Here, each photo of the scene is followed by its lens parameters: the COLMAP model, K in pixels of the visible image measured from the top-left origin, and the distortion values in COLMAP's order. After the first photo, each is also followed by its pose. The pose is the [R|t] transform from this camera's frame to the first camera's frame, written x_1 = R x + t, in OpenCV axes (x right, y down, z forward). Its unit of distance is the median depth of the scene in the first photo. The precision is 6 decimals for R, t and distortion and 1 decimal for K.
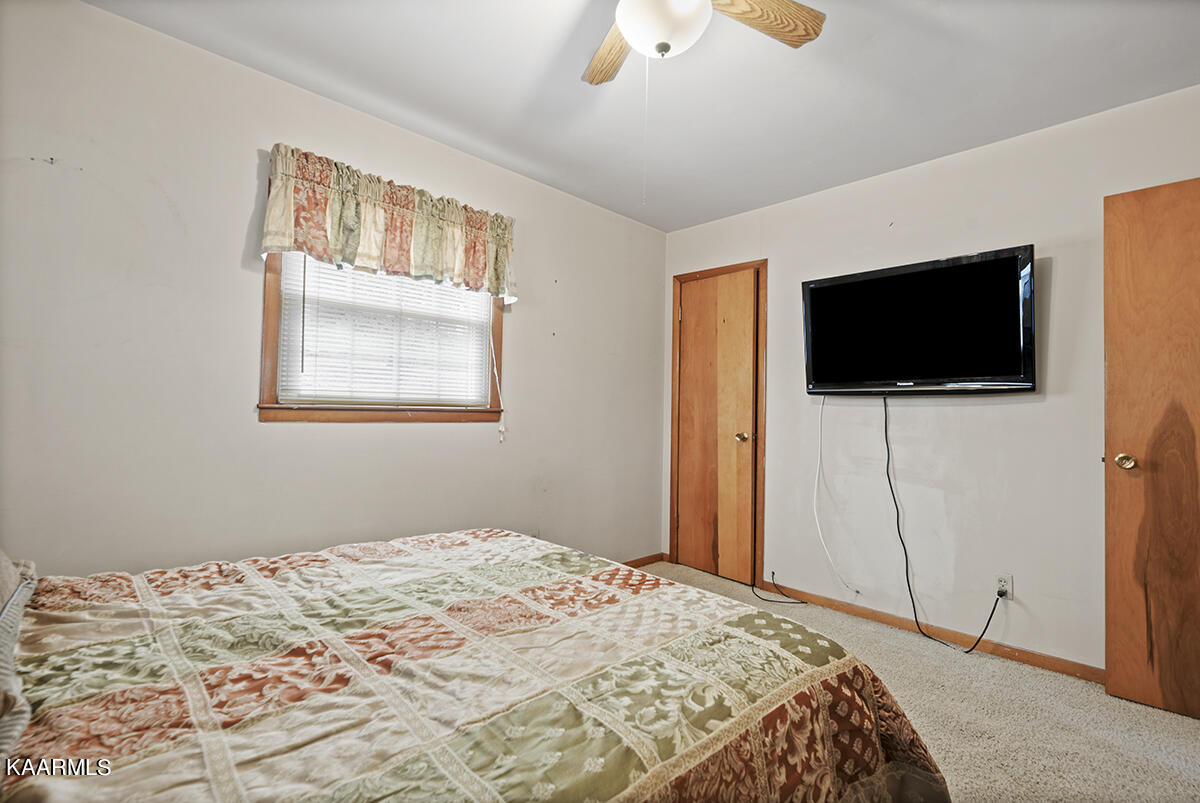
lens RADIAL K [[543.0, 0, 599.9], [0, 543.0, 405.3], [0, 0, 1]] dist [0.000753, 0.000033]
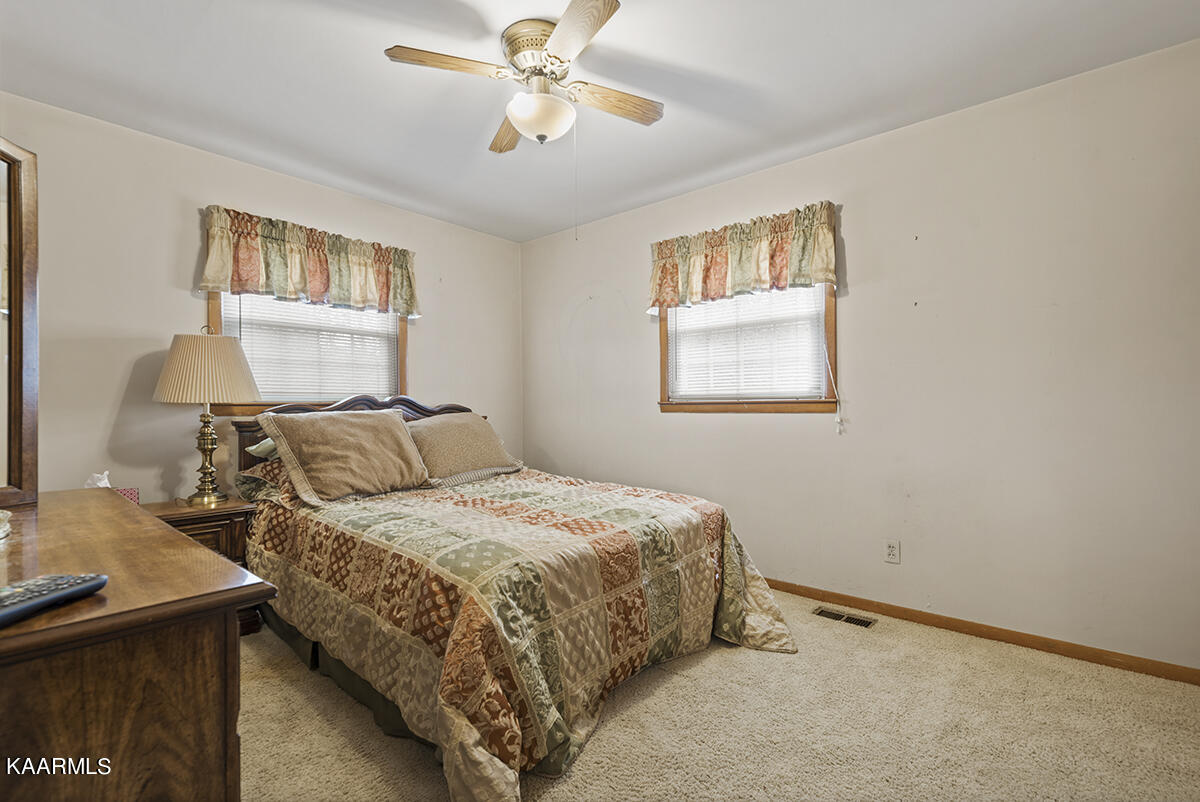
lens RADIAL K [[543.0, 0, 599.9], [0, 543.0, 403.2], [0, 0, 1]] dist [0.000753, 0.000033]
pose [[0.076932, -0.021012, -0.996815, 0.849631], [0.026531, 0.999467, -0.019021, 0.023900], [0.996683, -0.024983, 0.077448, 0.580264]]
